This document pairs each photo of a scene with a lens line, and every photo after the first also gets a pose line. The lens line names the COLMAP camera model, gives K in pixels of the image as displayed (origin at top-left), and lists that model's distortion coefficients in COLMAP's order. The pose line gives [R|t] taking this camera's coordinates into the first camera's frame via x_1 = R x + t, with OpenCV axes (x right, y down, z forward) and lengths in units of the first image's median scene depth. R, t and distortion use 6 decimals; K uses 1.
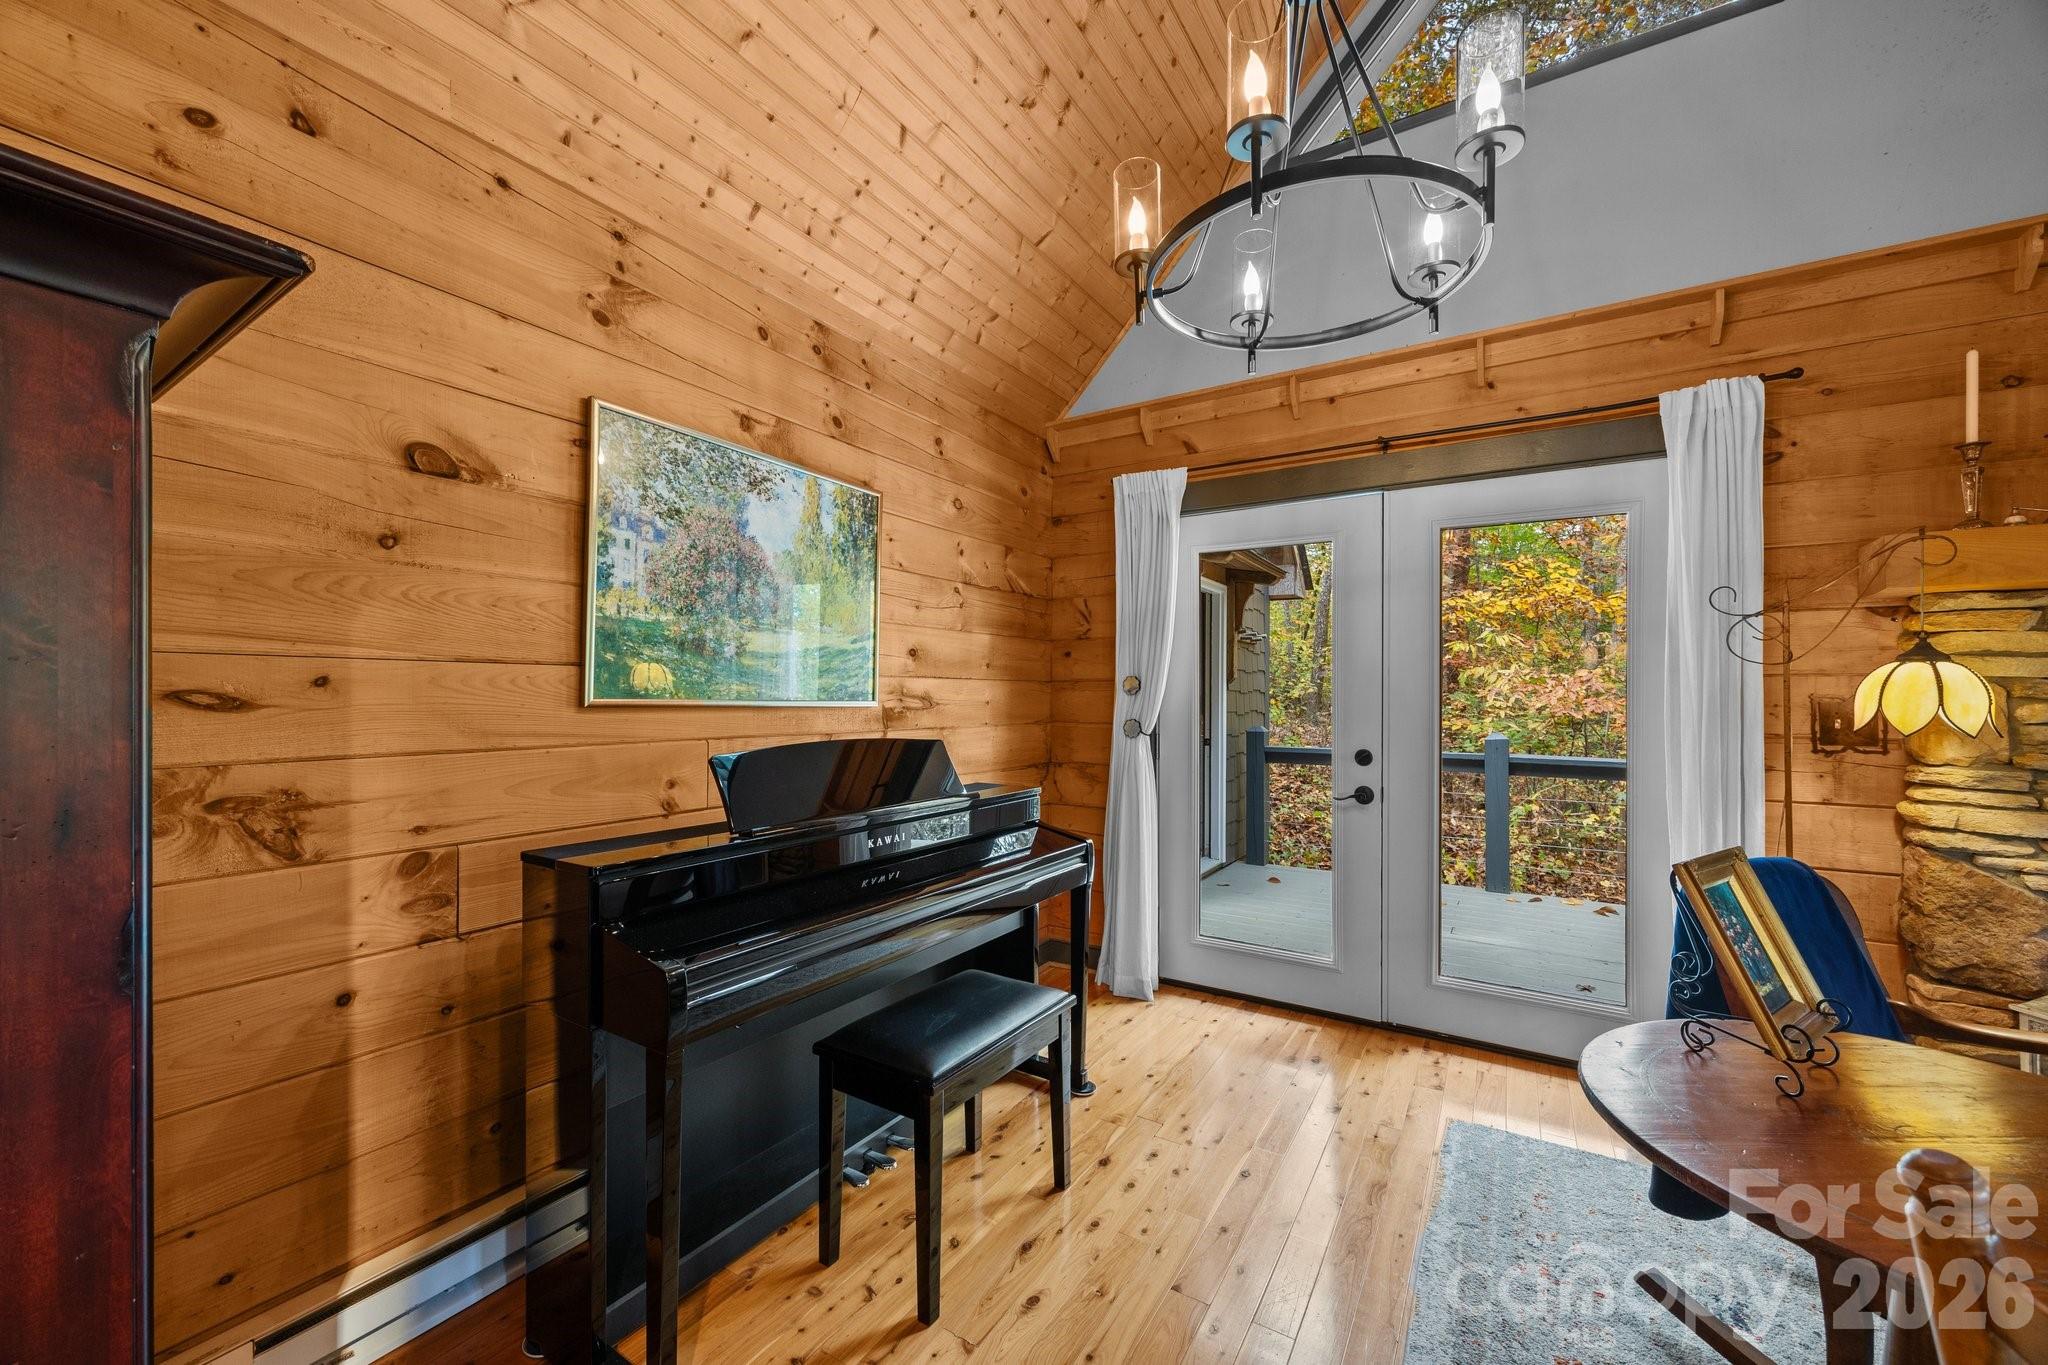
lens RADIAL K [[785.7, 0, 1025.5], [0, 785.7, 691.8], [0, 0, 1]] dist [-0.000628, -0.000400]
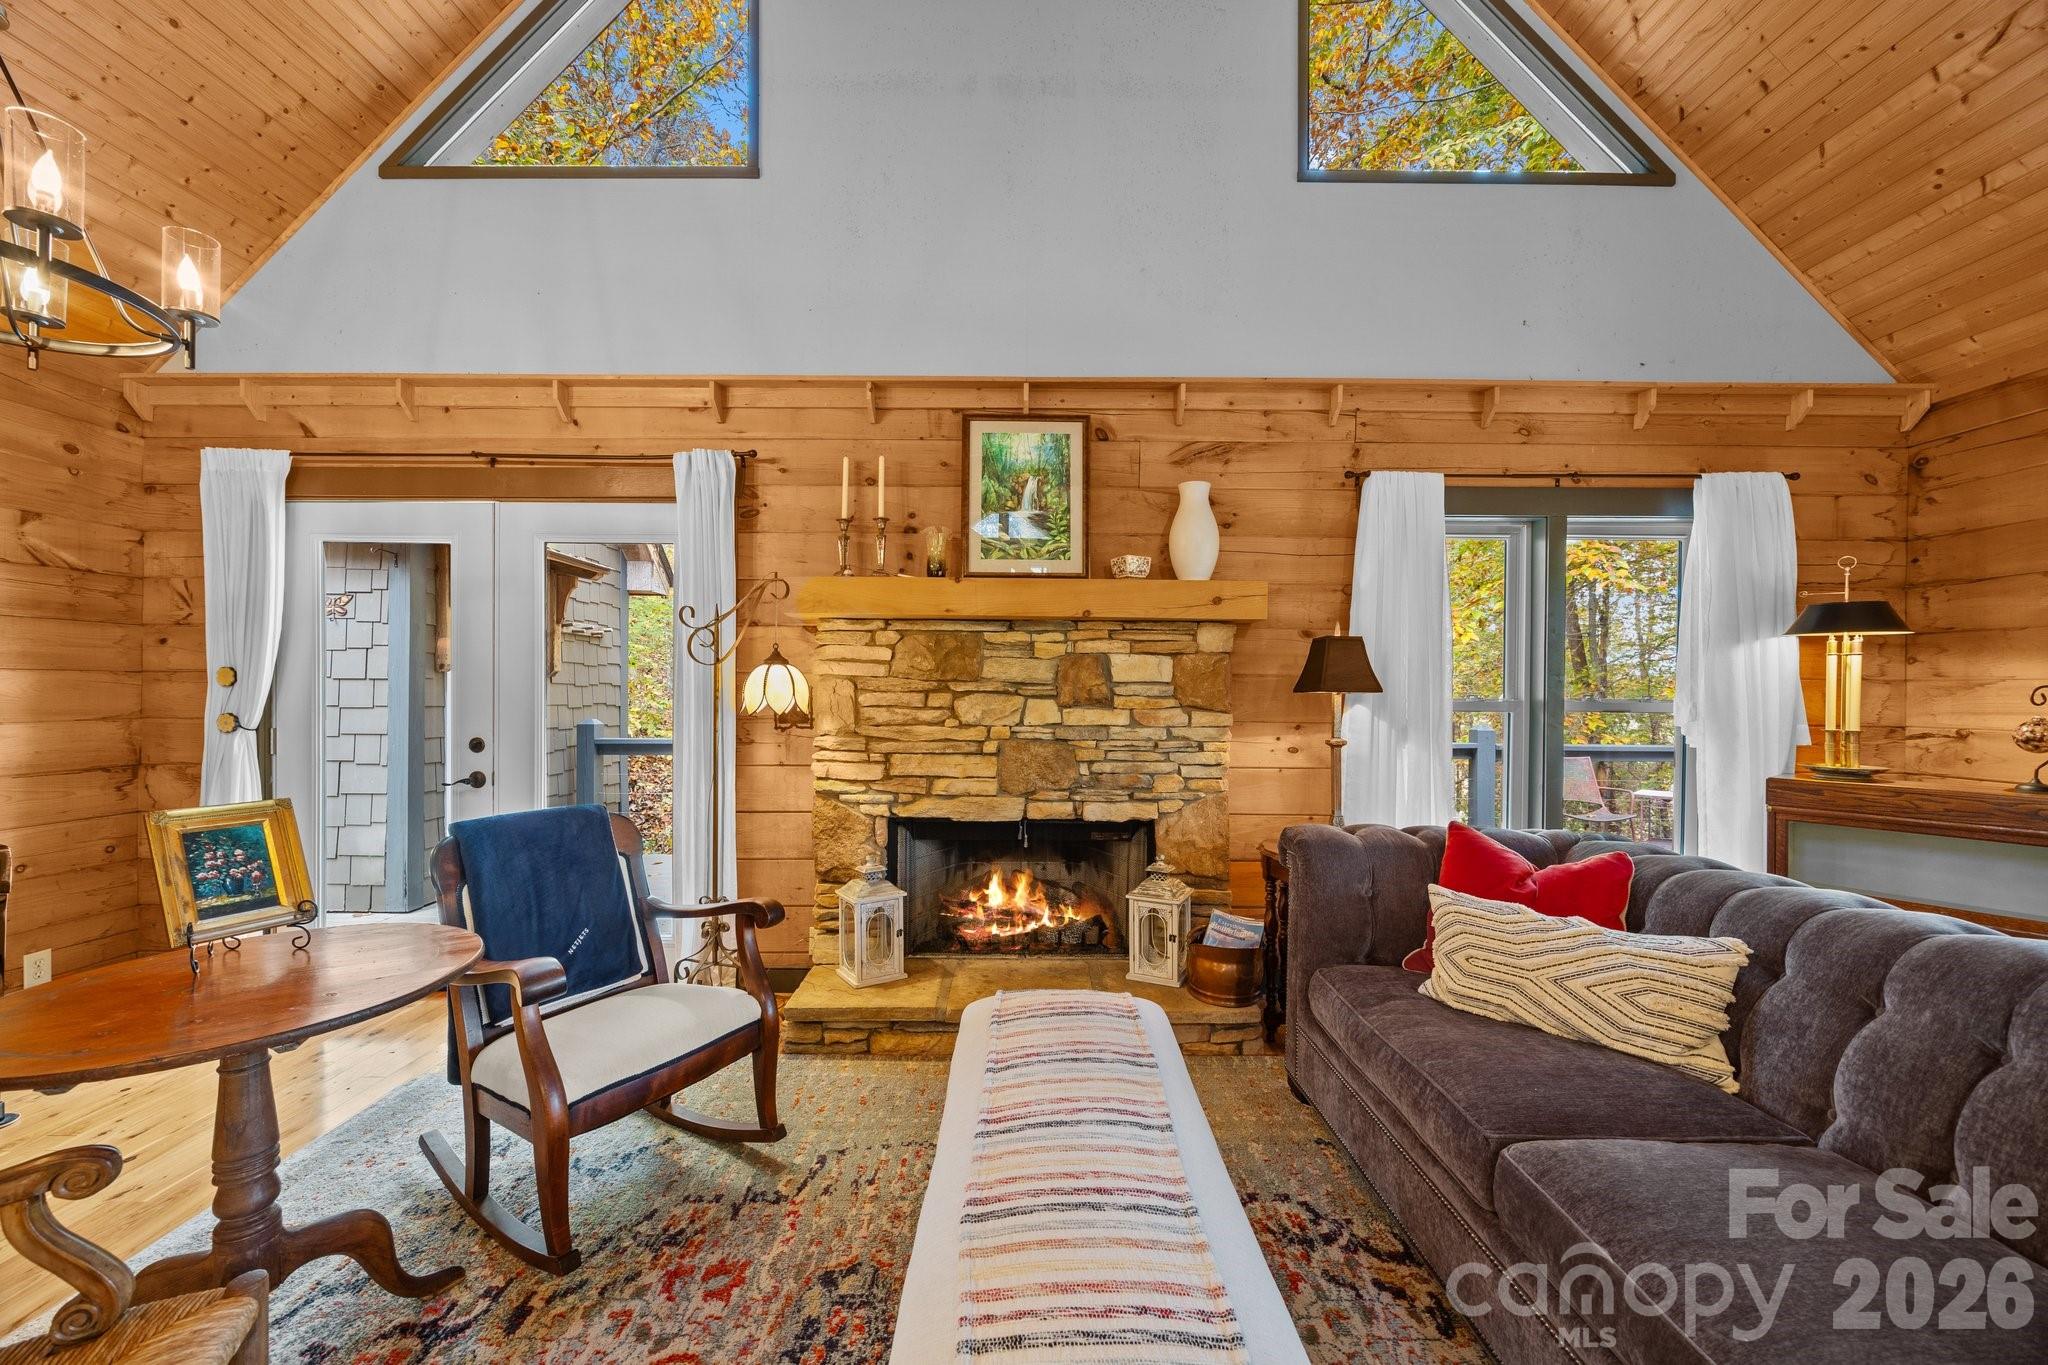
lens RADIAL K [[785.7, 0, 1025.5], [0, 785.7, 691.8], [0, 0, 1]] dist [-0.000628, -0.000400]
pose [[0.846935, -0.000351, 0.531697, 0.645189], [-0.002877, 0.999982, 0.005244, 0.003174], [-0.531689, -0.005971, 0.846918, -0.417059]]
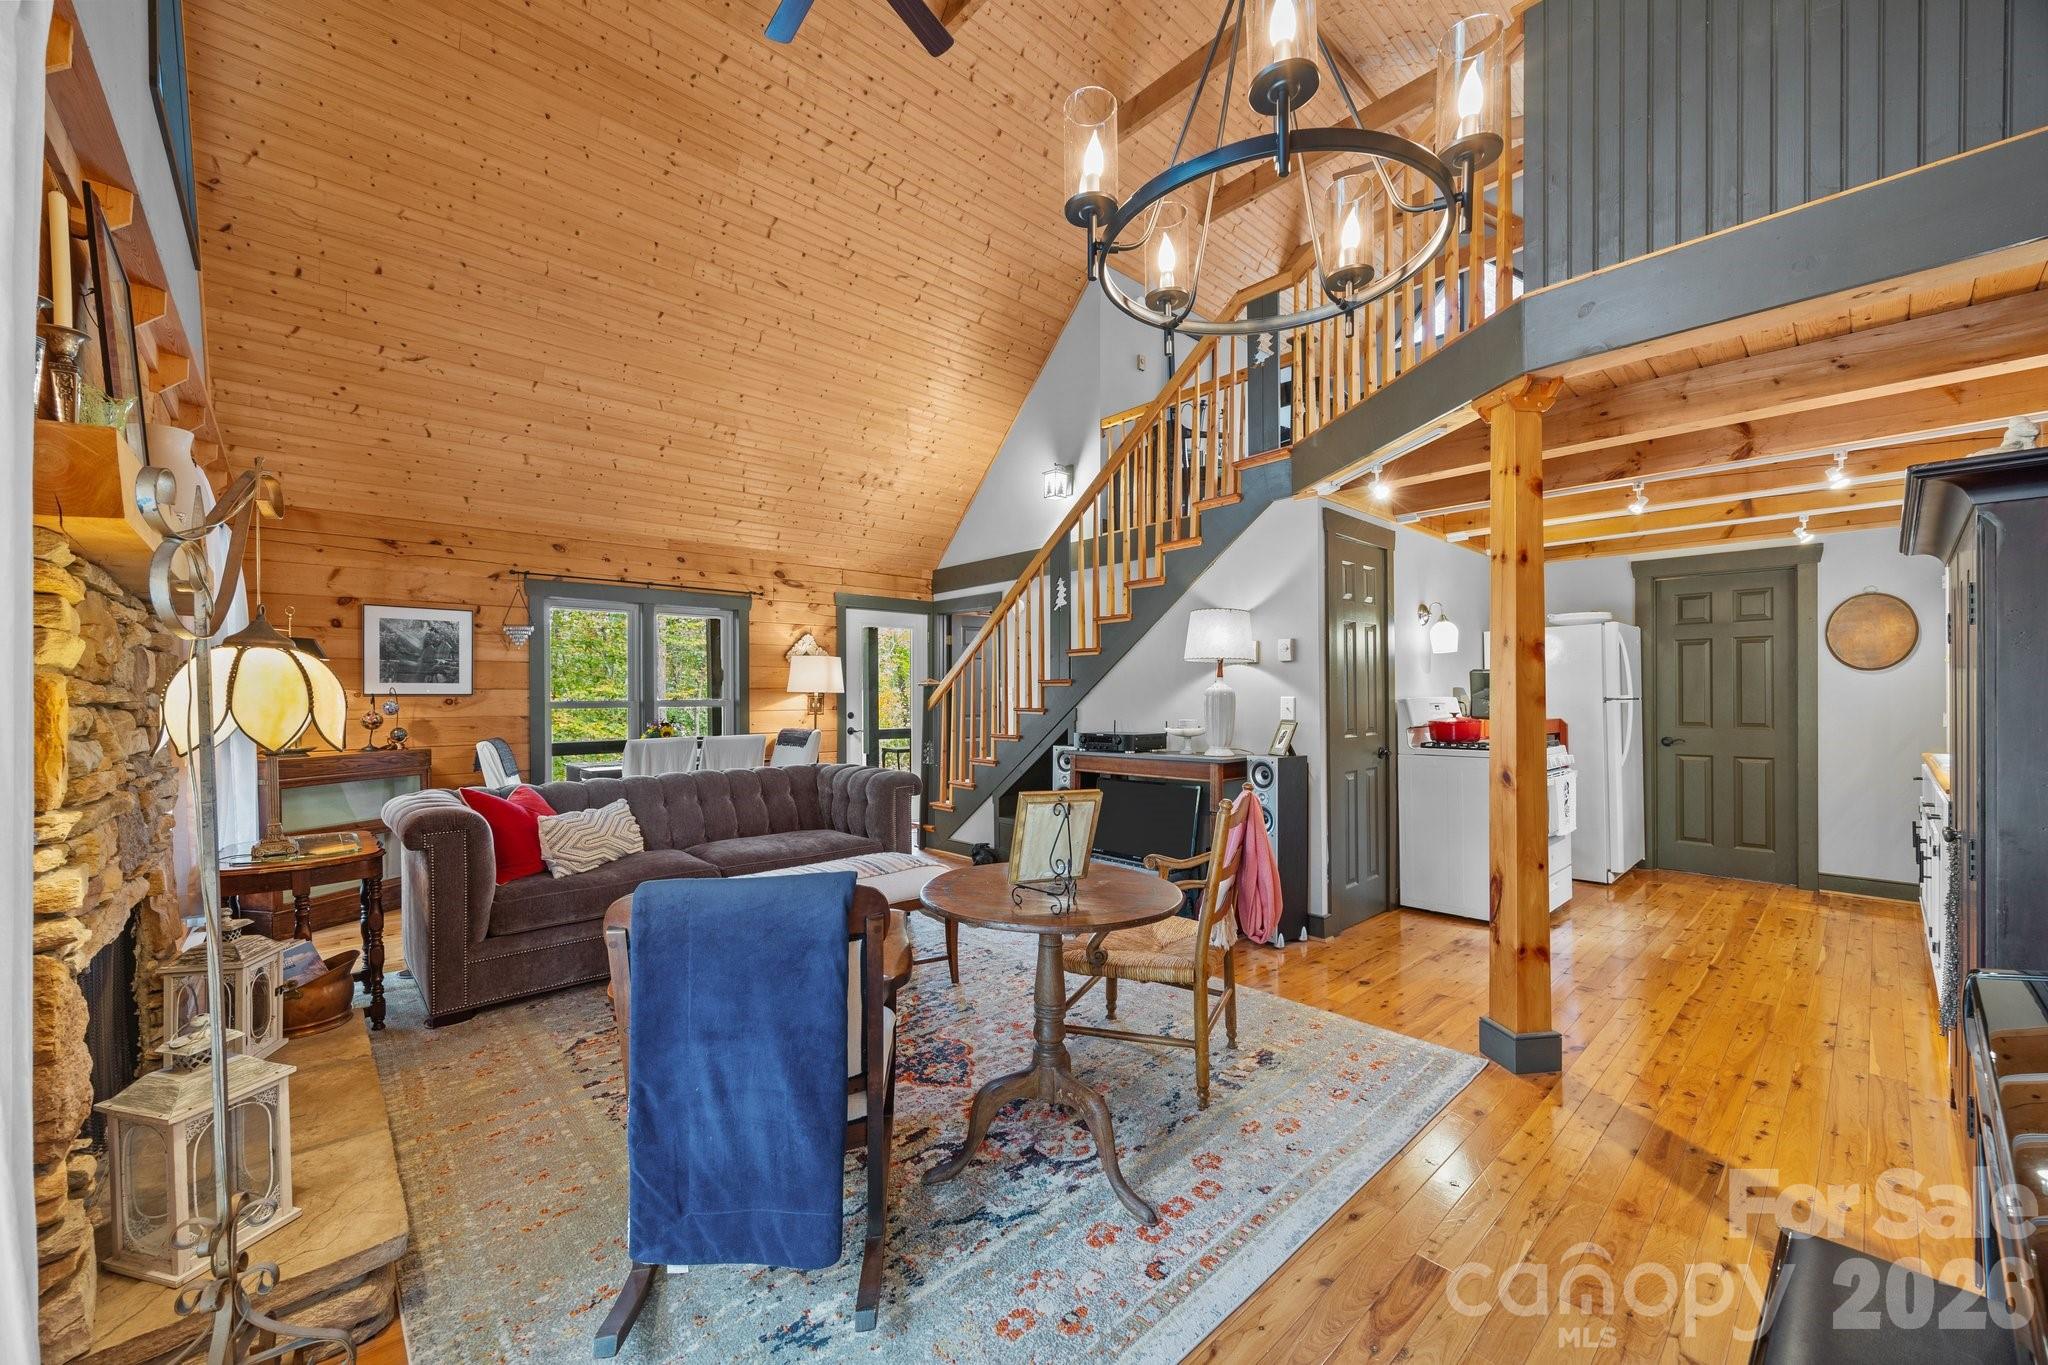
lens RADIAL K [[785.7, 0, 1025.5], [0, 785.7, 691.8], [0, 0, 1]] dist [-0.000628, -0.000400]
pose [[-0.963933, 0.001875, 0.266139, 0.246955], [0.001017, 0.999994, -0.003362, 0.000200], [-0.266144, -0.002970, -0.963929, 1.276683]]
